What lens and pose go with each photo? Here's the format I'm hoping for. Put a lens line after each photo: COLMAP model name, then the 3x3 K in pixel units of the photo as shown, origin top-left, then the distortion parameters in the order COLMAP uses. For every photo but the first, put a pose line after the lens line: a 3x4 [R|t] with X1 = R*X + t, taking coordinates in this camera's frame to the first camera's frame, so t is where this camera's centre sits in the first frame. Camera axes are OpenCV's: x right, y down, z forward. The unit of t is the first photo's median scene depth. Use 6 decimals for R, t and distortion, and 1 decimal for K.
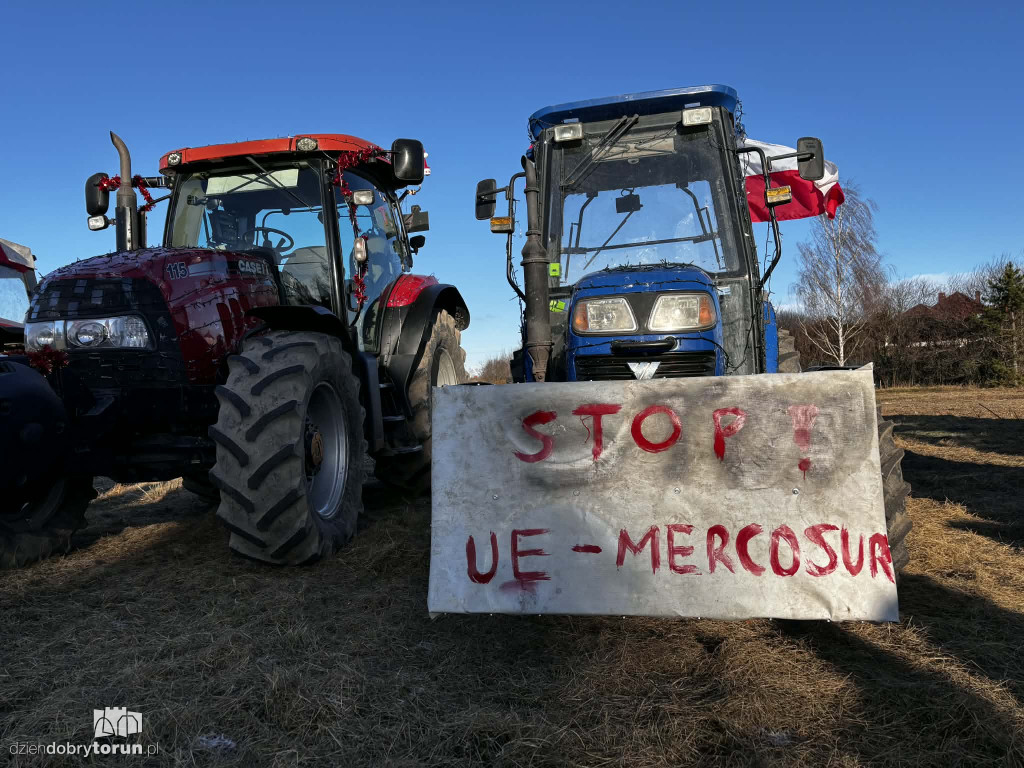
lens RADIAL K [[766.3, 0, 512.6], [0, 766.3, 380.4], [0, 0, 1]] dist [0.057258, -0.056128]
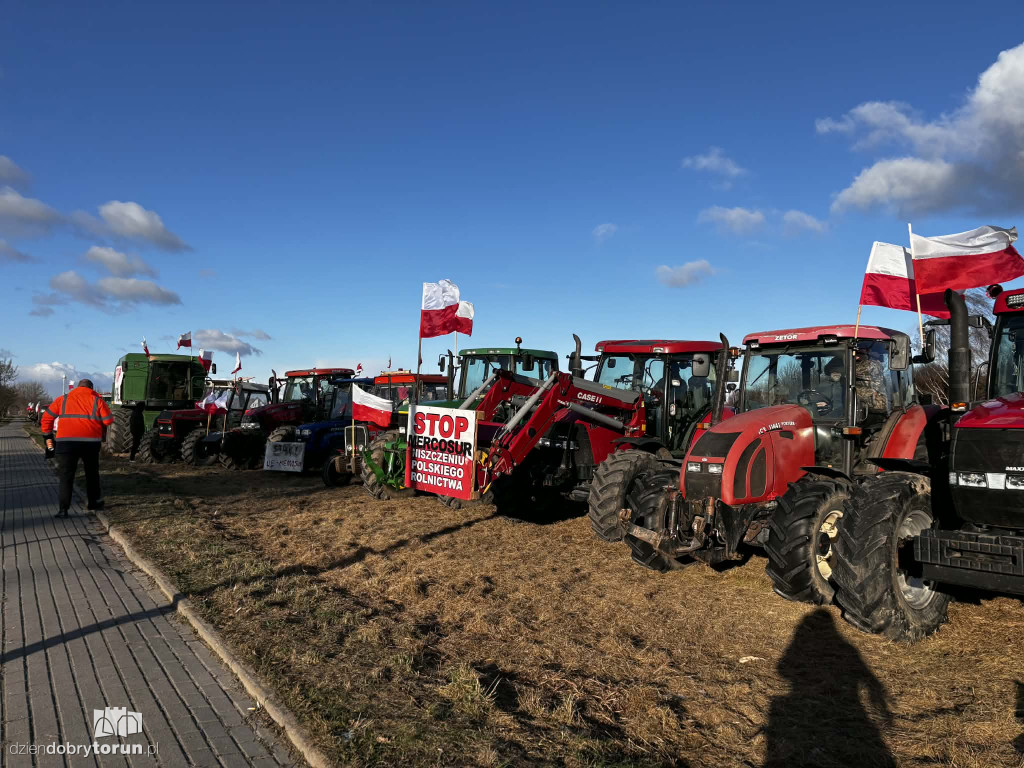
lens RADIAL K [[765.3, 0, 505.2], [0, 765.3, 400.4], [0, 0, 1]] dist [0.067331, -0.062658]
pose [[0.919920, 0.038798, -0.390181, 2.670309], [-0.039067, 0.999210, 0.007249, -0.290753], [0.390155, 0.008574, 0.920709, -2.722665]]
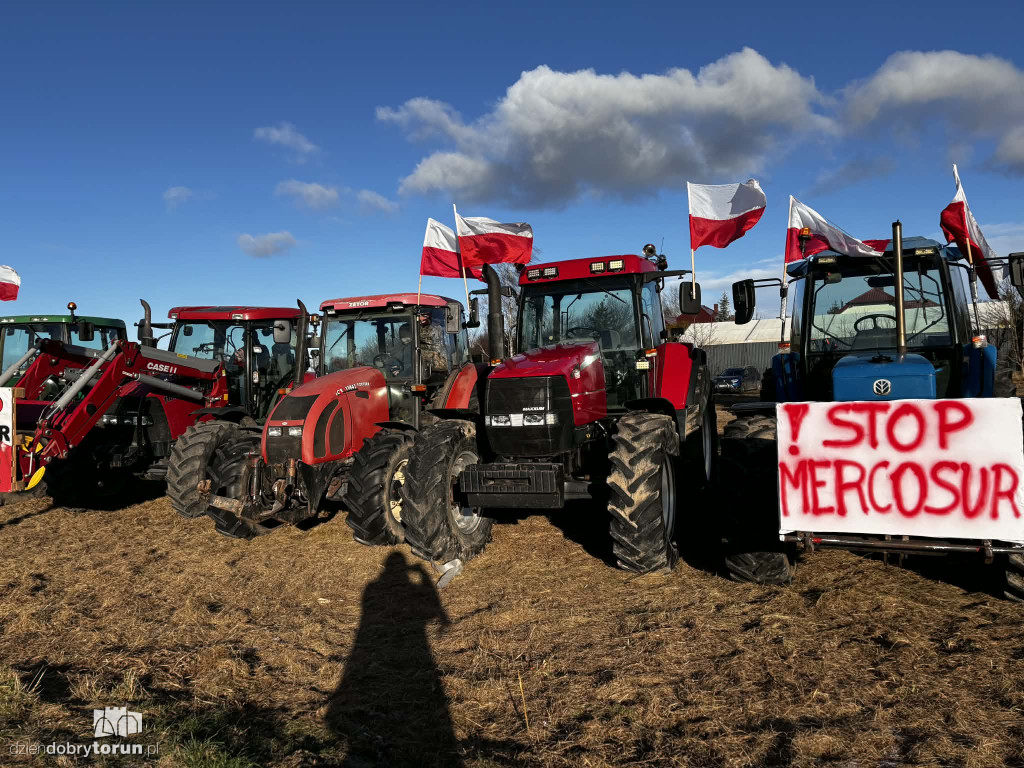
lens RADIAL K [[767.0, 0, 503.6], [0, 767.0, 391.1], [0, 0, 1]] dist [0.057964, -0.053127]
pose [[0.994003, -0.005420, 0.109219, 2.721893], [0.002703, 0.999684, 0.025011, -0.278222], [-0.109320, -0.024566, 0.993703, -2.765909]]
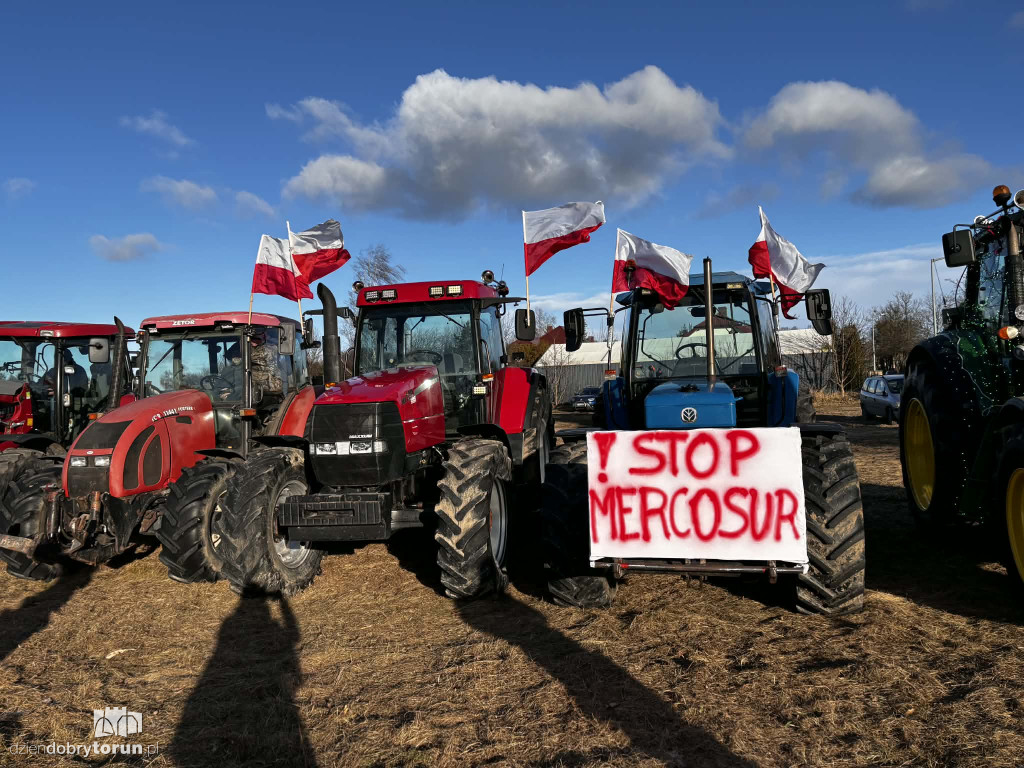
lens RADIAL K [[767.0, 0, 503.6], [0, 767.0, 391.1], [0, 0, 1]] dist [0.057964, -0.053127]
pose [[0.960008, 0.000405, 0.279971, 2.796715], [-0.000834, 0.999999, 0.001414, -0.294192], [-0.279970, -0.001591, 0.960007, -2.759056]]
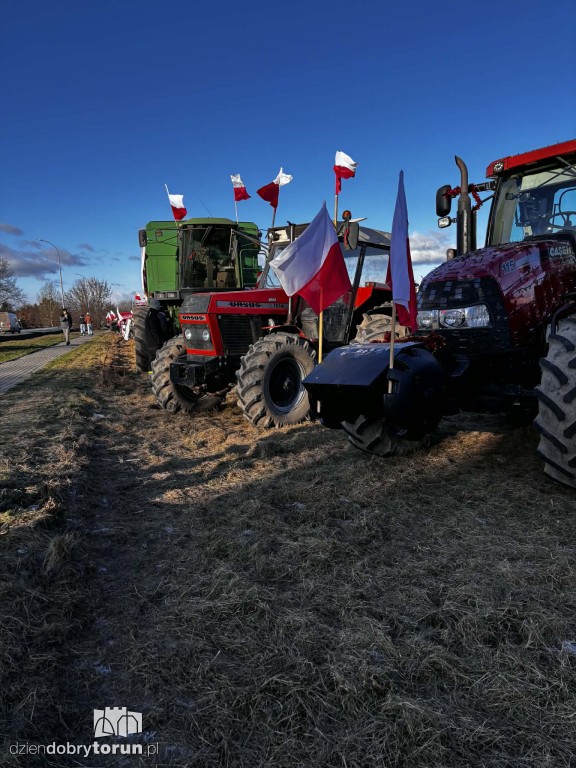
lens RADIAL K [[576.6, 0, 289.8], [0, 576.6, 382.7], [0, 0, 1]] dist [0.058033, -0.055516]
pose [[0.771261, 0.080494, -0.631409, -0.058704], [0.018820, 0.988654, 0.149024, -0.093222], [0.636241, -0.126820, 0.760996, -0.062614]]
